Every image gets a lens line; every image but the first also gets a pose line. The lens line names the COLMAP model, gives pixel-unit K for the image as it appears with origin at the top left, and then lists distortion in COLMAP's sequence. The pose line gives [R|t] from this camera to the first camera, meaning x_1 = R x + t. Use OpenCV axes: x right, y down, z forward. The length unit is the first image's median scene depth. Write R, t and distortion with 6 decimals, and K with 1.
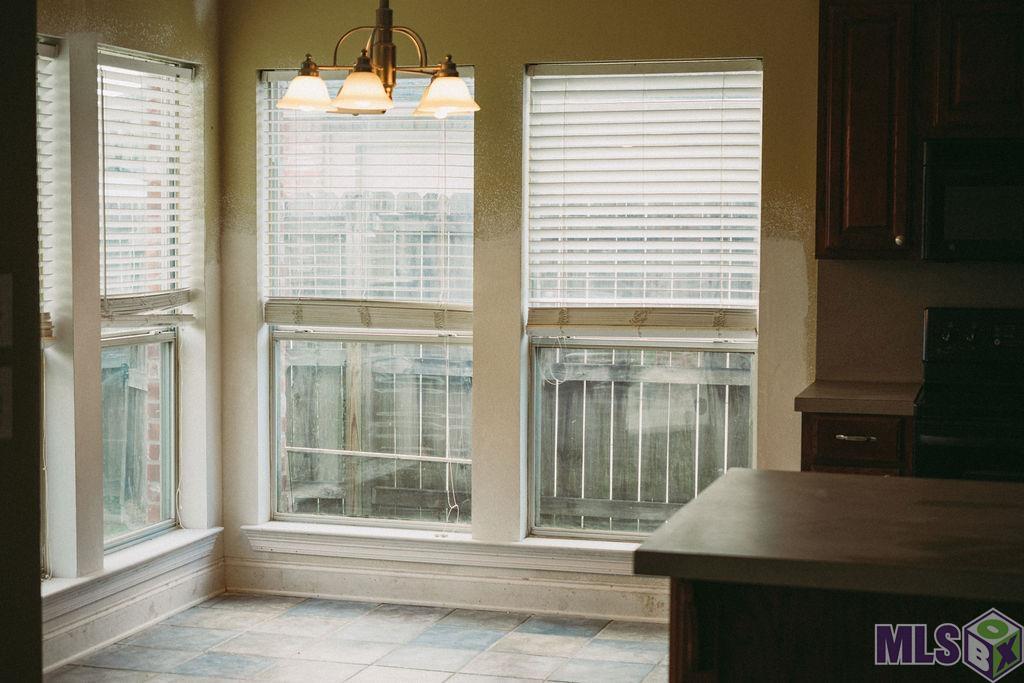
lens RADIAL K [[1761.6, 0, 510.7], [0, 1761.6, 340.3], [0, 0, 1]] dist [0.021582, 0.000000]
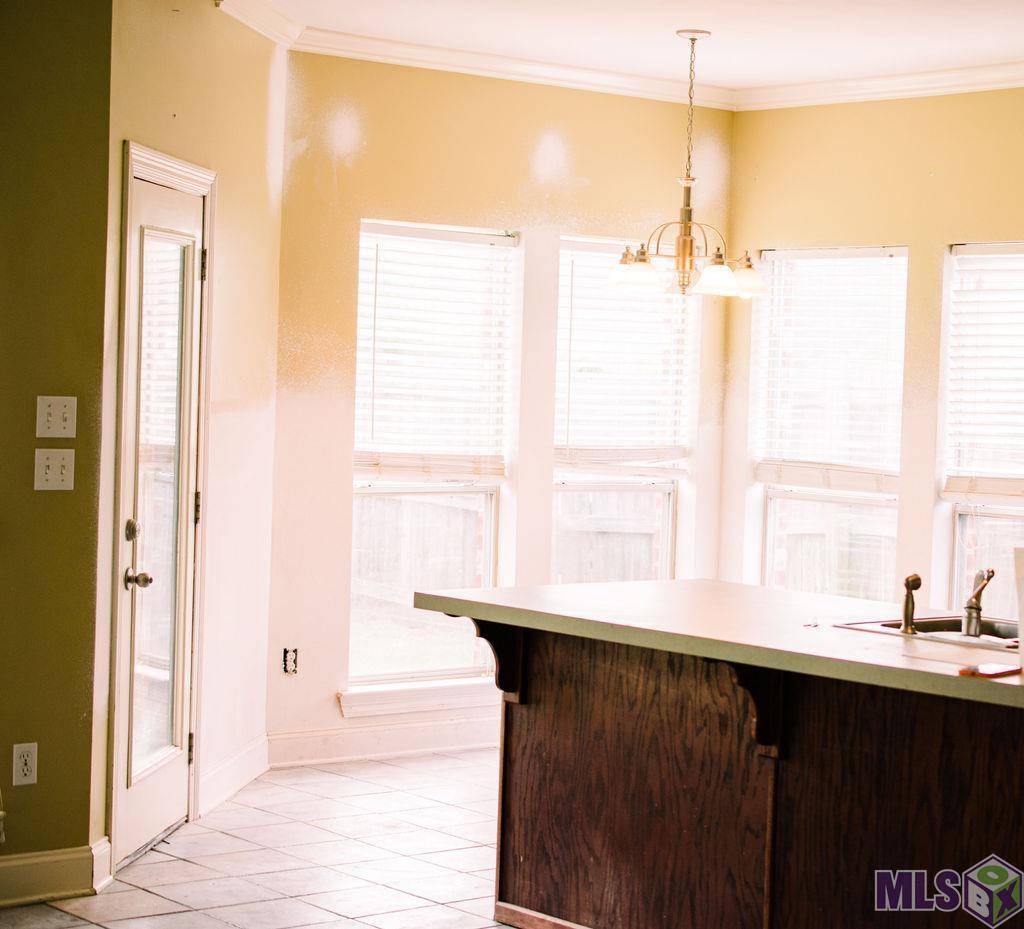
lens RADIAL K [[2326.4, 0, 596.6], [0, 2326.4, 445.4], [0, 0, 1]] dist [0.024847, 0.000000]
pose [[0.844157, 0.037925, -0.534753, 0.568744], [-0.064204, 0.997467, -0.030610, 0.019305], [0.532238, 0.060173, 0.844454, -0.277871]]
